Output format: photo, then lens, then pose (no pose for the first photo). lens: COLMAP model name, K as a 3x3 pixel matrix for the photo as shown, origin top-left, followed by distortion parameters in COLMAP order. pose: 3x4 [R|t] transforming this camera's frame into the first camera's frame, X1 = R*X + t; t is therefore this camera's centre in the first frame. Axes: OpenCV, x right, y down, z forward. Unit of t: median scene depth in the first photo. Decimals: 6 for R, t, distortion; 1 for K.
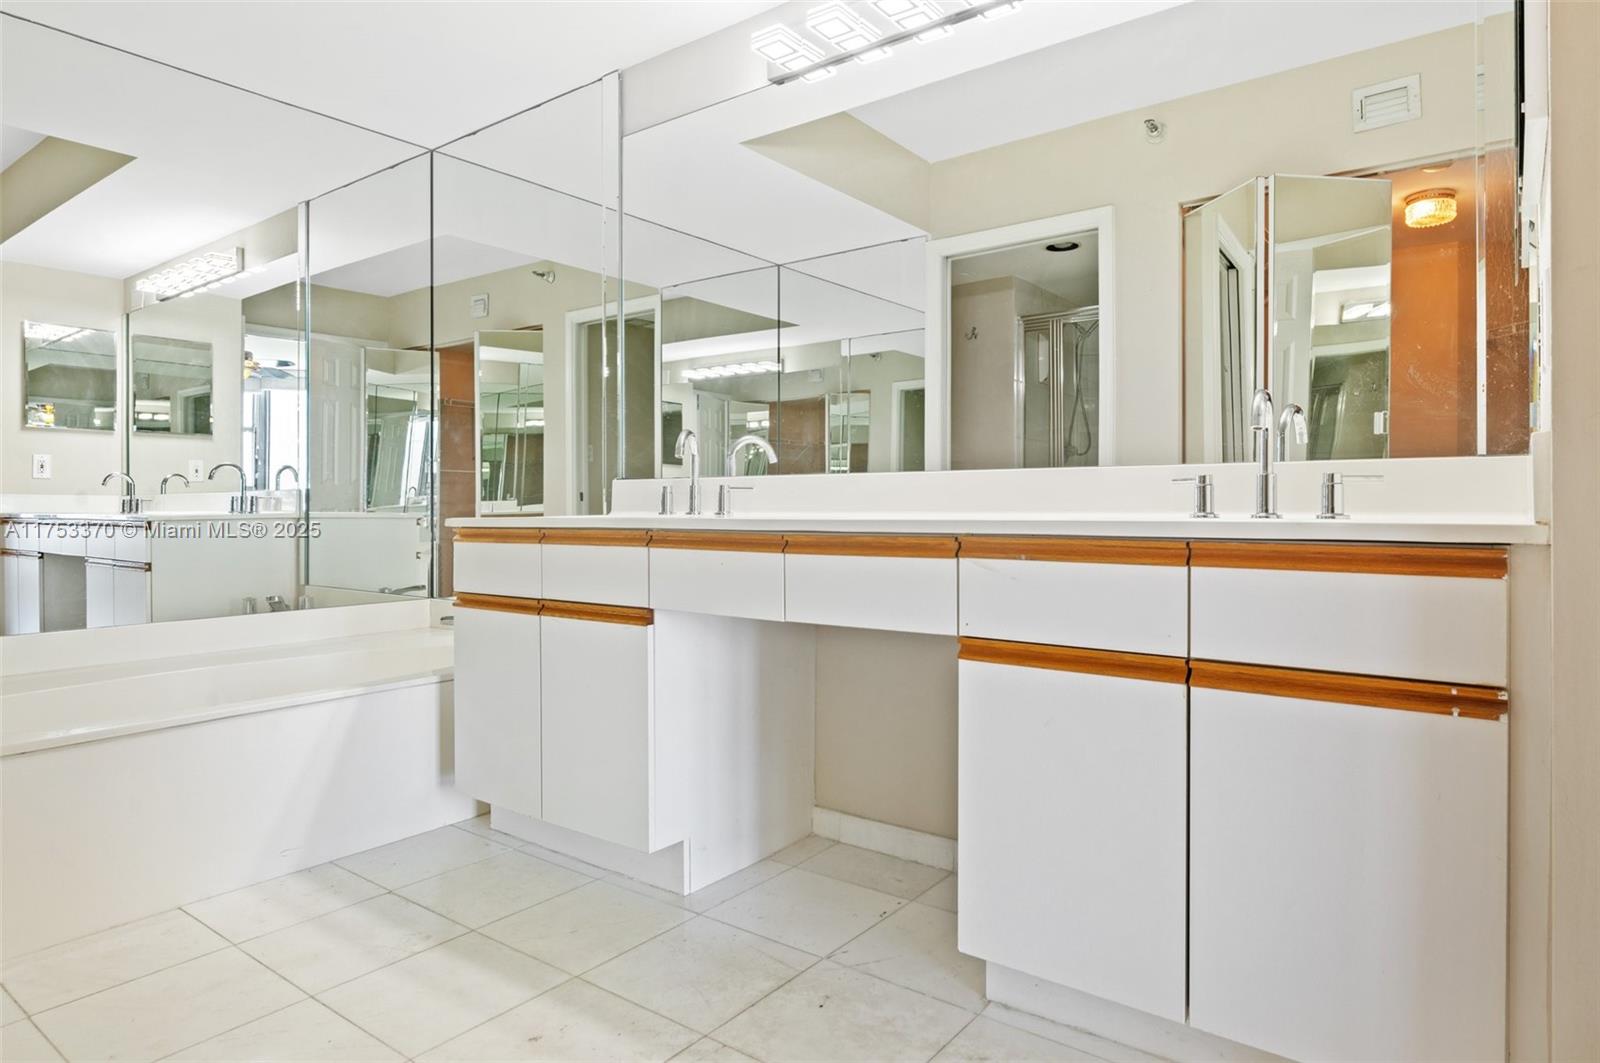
lens RADIAL K [[946.7, 0, 801.3], [0, 946.7, 522.8], [0, 0, 1]] dist [0.005758, 0.000995]
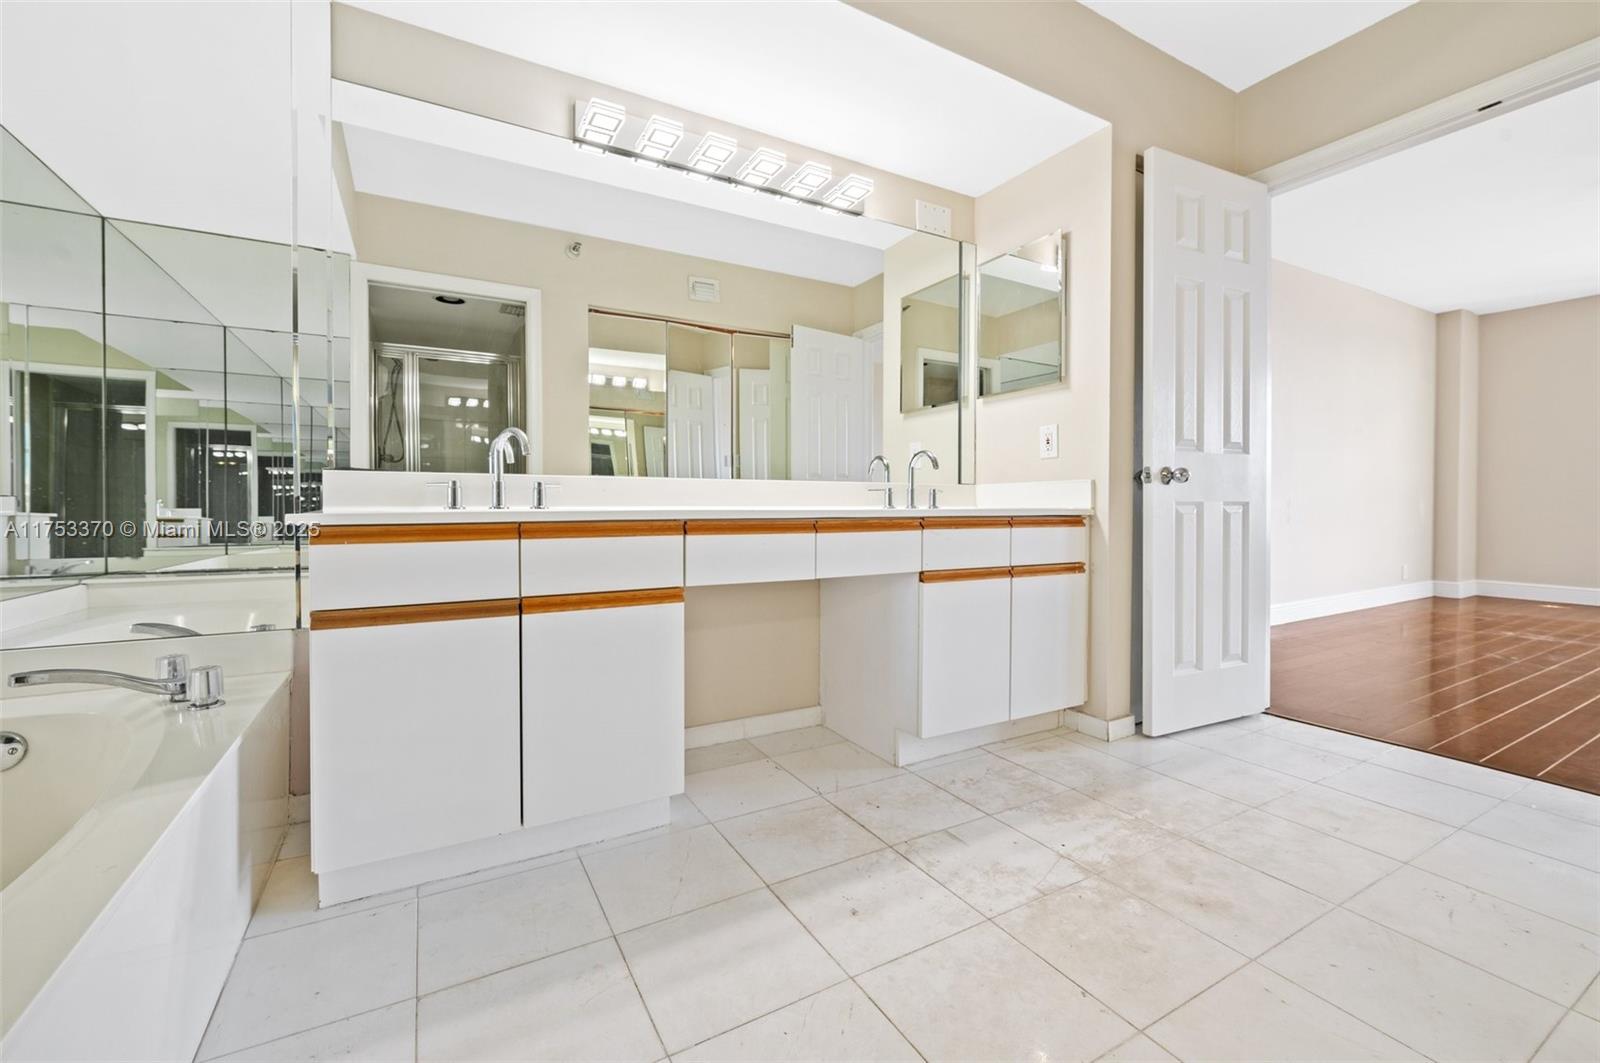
lens RADIAL K [[647.6, 0, 796.7], [0, 647.6, 515.9], [0, 0, 1]] dist [-0.002005, -0.000961]
pose [[0.402722, -0.015165, 0.915197, -0.800916], [0.012723, 0.999859, 0.010969, -0.005468], [-0.915234, 0.007226, 0.402858, 0.512928]]
